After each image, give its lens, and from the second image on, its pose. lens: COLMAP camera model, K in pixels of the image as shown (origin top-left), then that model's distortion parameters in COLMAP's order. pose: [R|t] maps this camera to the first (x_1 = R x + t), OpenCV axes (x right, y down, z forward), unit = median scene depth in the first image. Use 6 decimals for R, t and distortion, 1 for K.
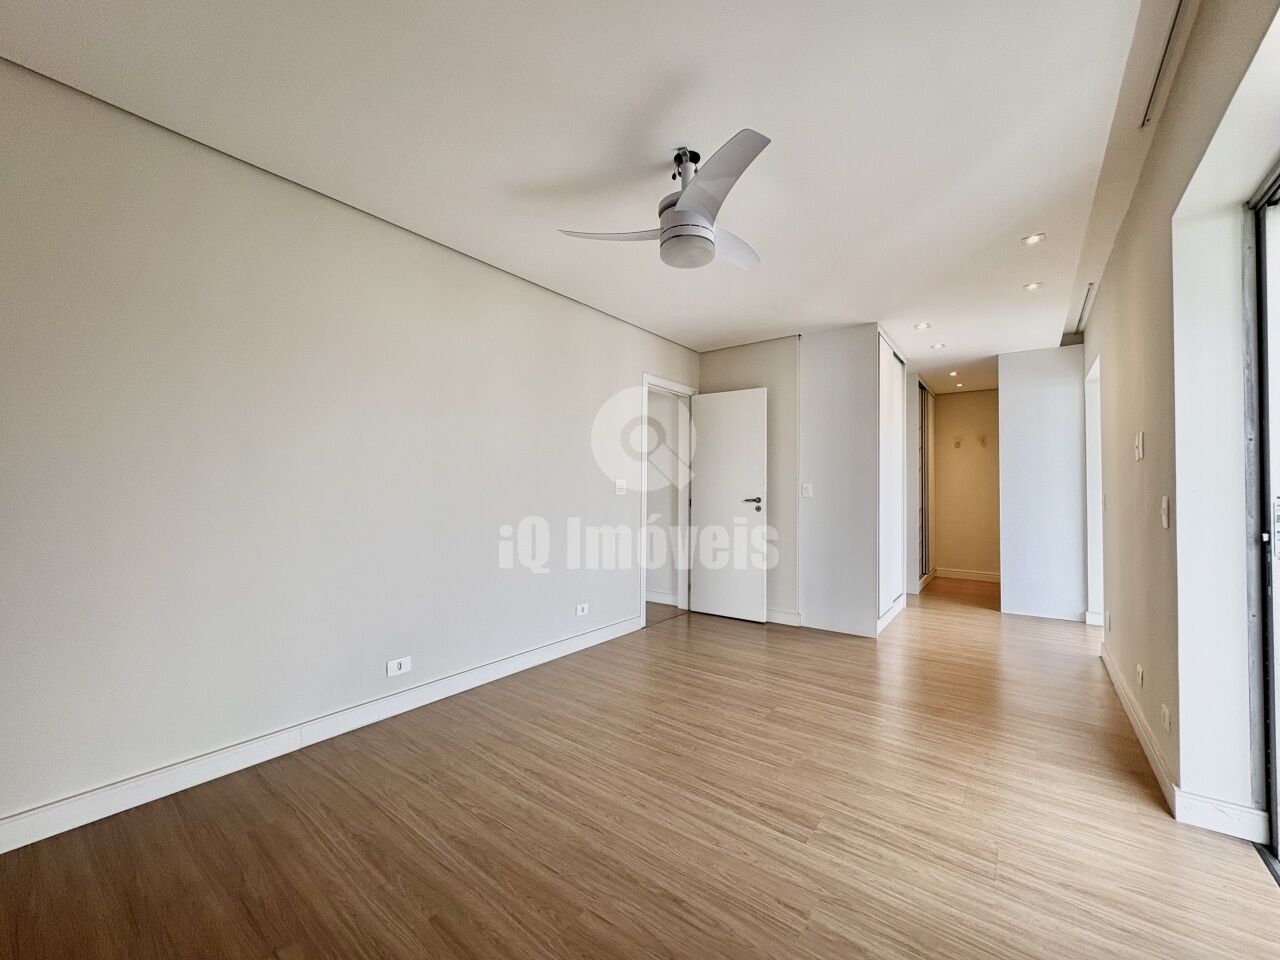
lens RADIAL K [[507.0, 0, 640.0], [0, 507.0, 480.0], [0, 0, 1]] dist [0.000710, 0.000040]
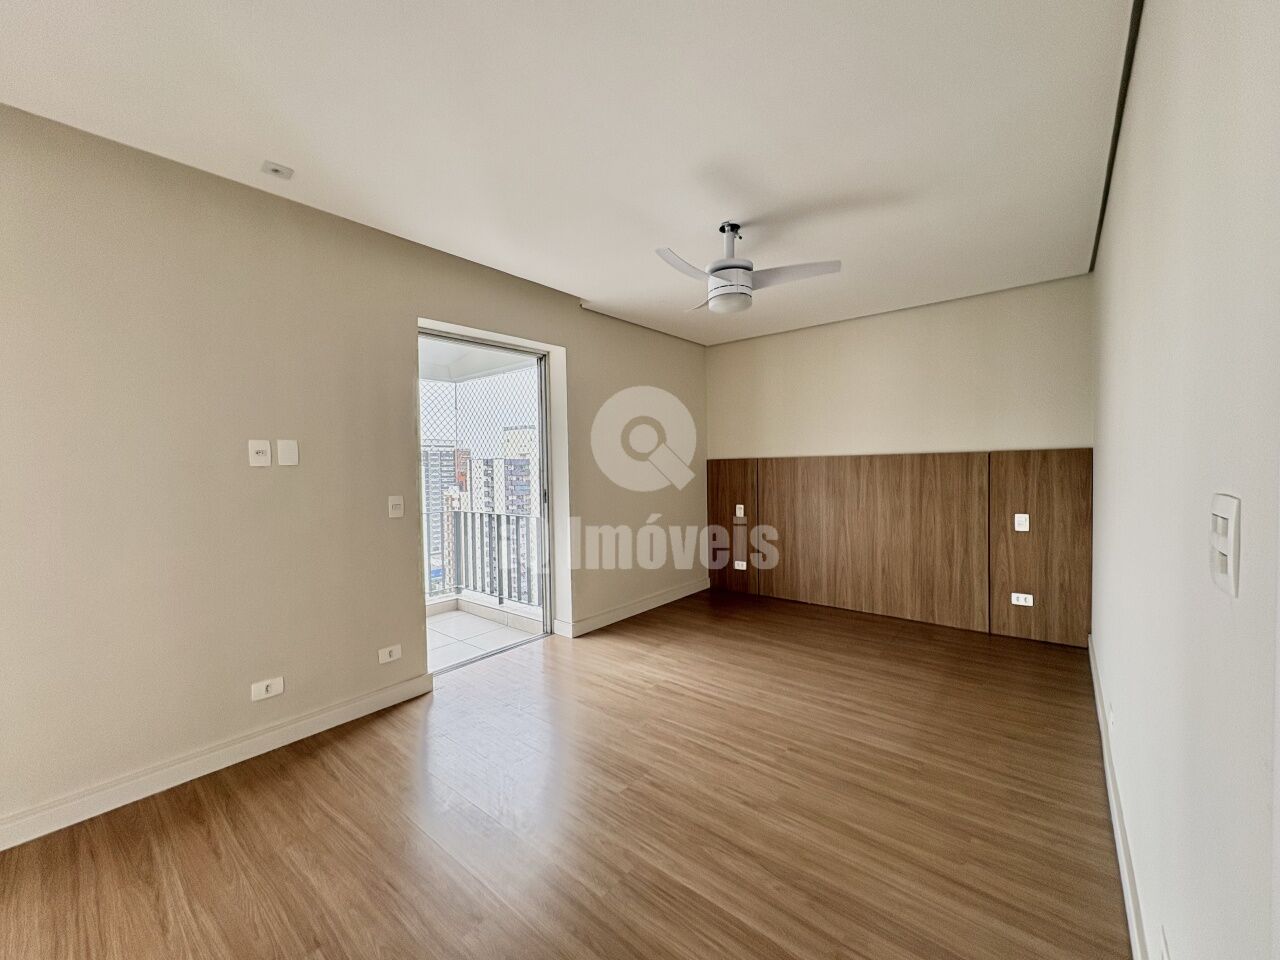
lens RADIAL K [[507.0, 0, 640.0], [0, 507.0, 480.0], [0, 0, 1]] dist [0.000710, 0.000040]
pose [[-0.999298, 0.013388, 0.035003, 0.282562], [0.013950, 0.999777, 0.015863, -0.030095], [-0.034783, 0.016340, -0.999261, 2.326847]]
